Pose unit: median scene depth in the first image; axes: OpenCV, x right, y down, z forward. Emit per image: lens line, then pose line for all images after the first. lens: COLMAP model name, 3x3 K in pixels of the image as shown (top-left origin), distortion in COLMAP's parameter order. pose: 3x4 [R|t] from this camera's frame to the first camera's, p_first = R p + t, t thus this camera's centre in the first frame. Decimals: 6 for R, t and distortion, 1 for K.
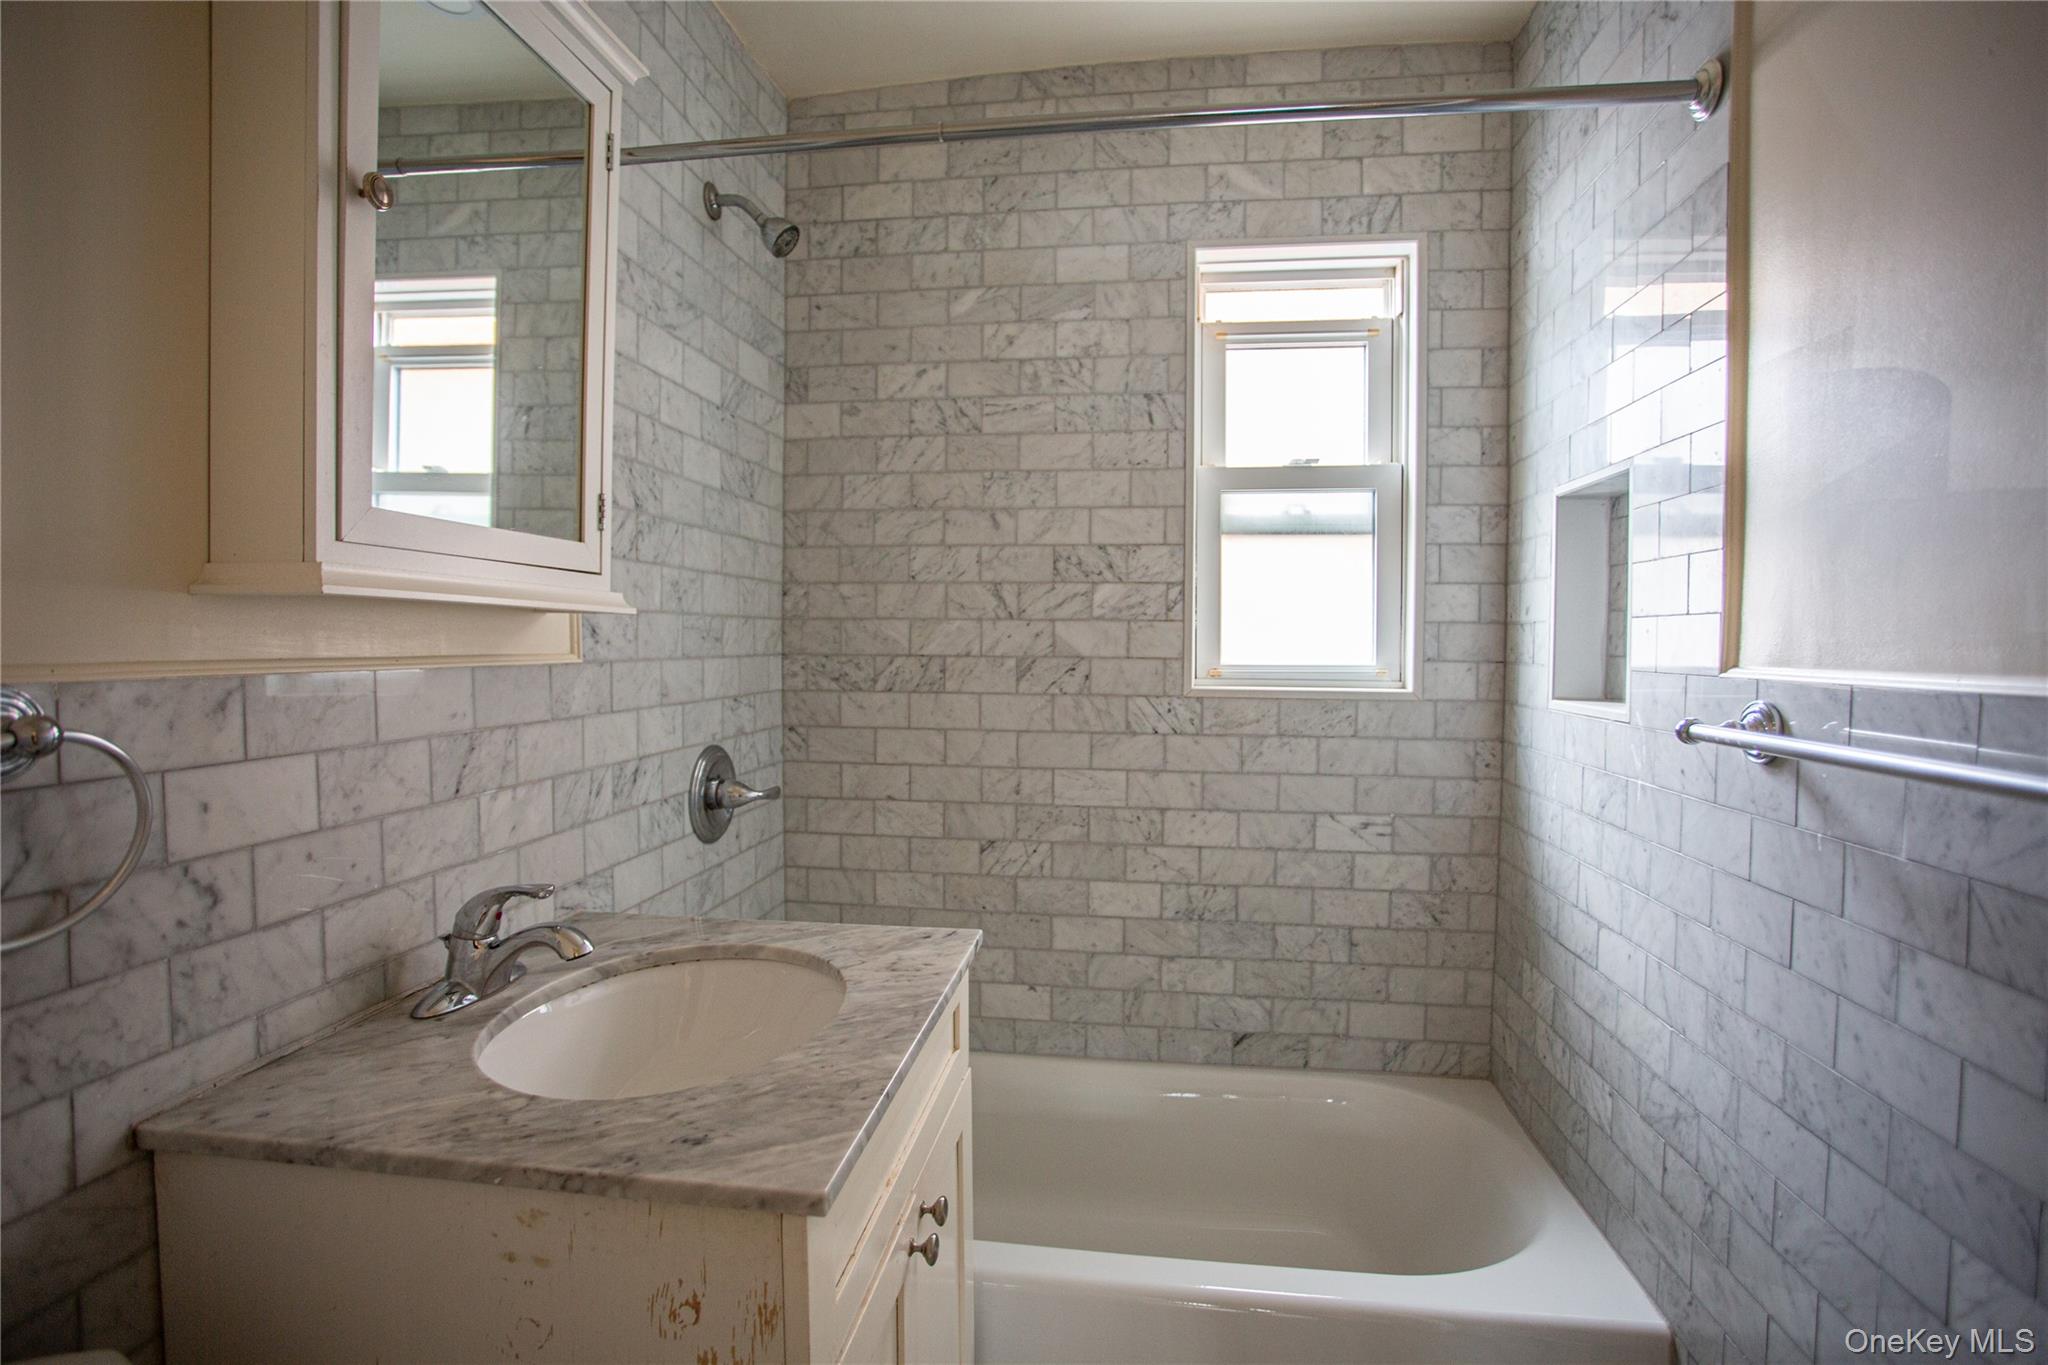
lens RADIAL K [[990.2, 0, 1021.9], [0, 990.2, 677.8], [0, 0, 1]] dist [-0.082247, 0.038364]
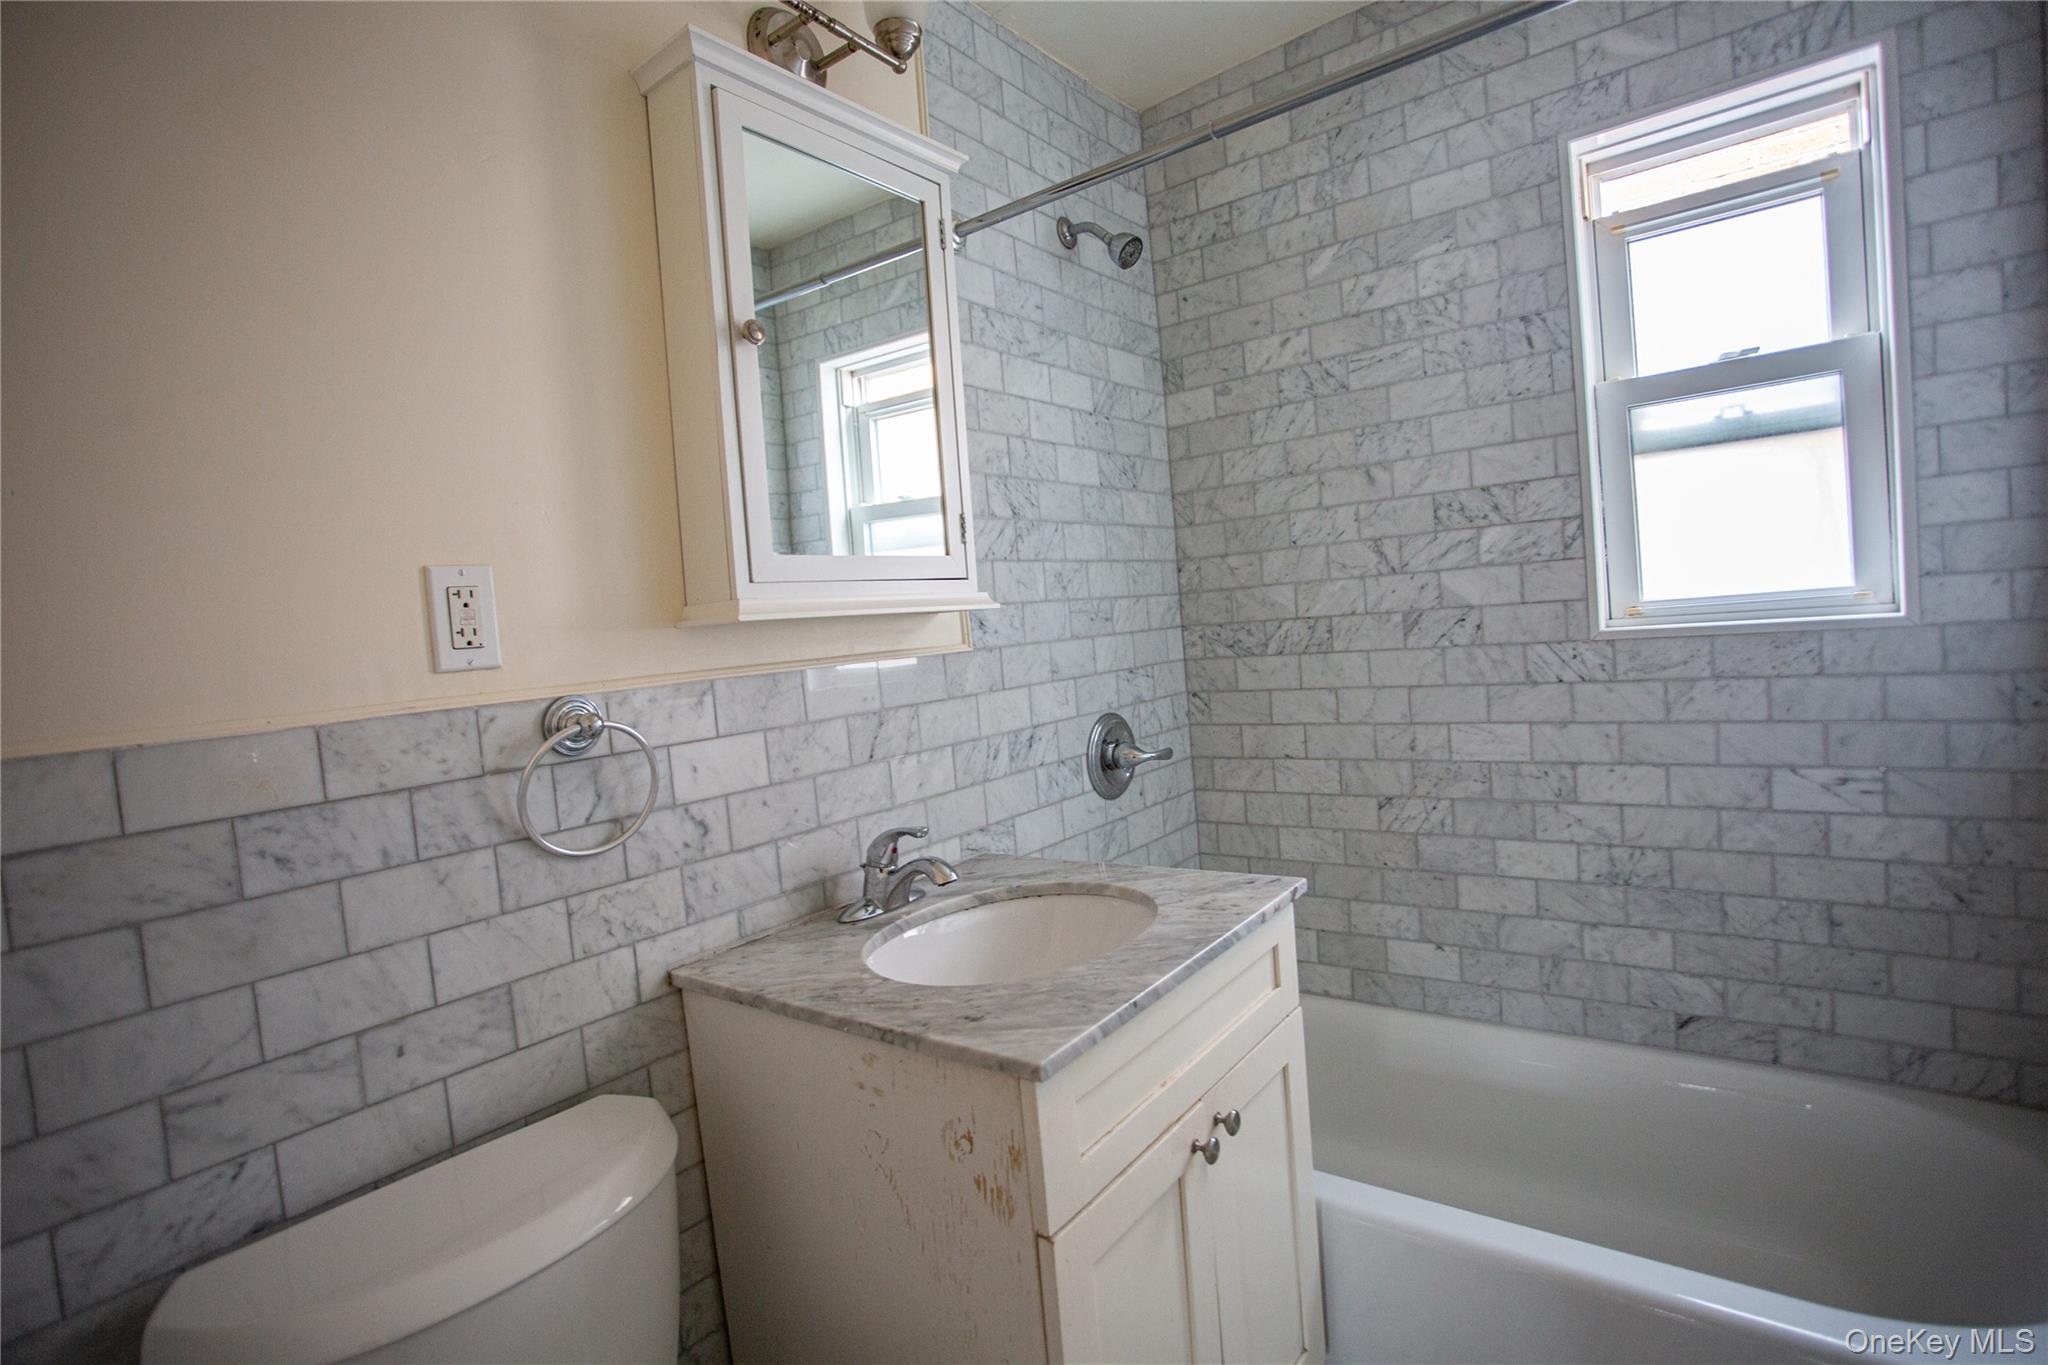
lens RADIAL K [[990.2, 0, 1021.9], [0, 990.2, 677.8], [0, 0, 1]] dist [-0.082247, 0.038364]
pose [[0.868424, -0.051993, -0.493088, 0.146613], [0.070244, 0.997357, 0.018548, -0.000063], [0.490821, -0.050744, 0.869782, -0.035939]]
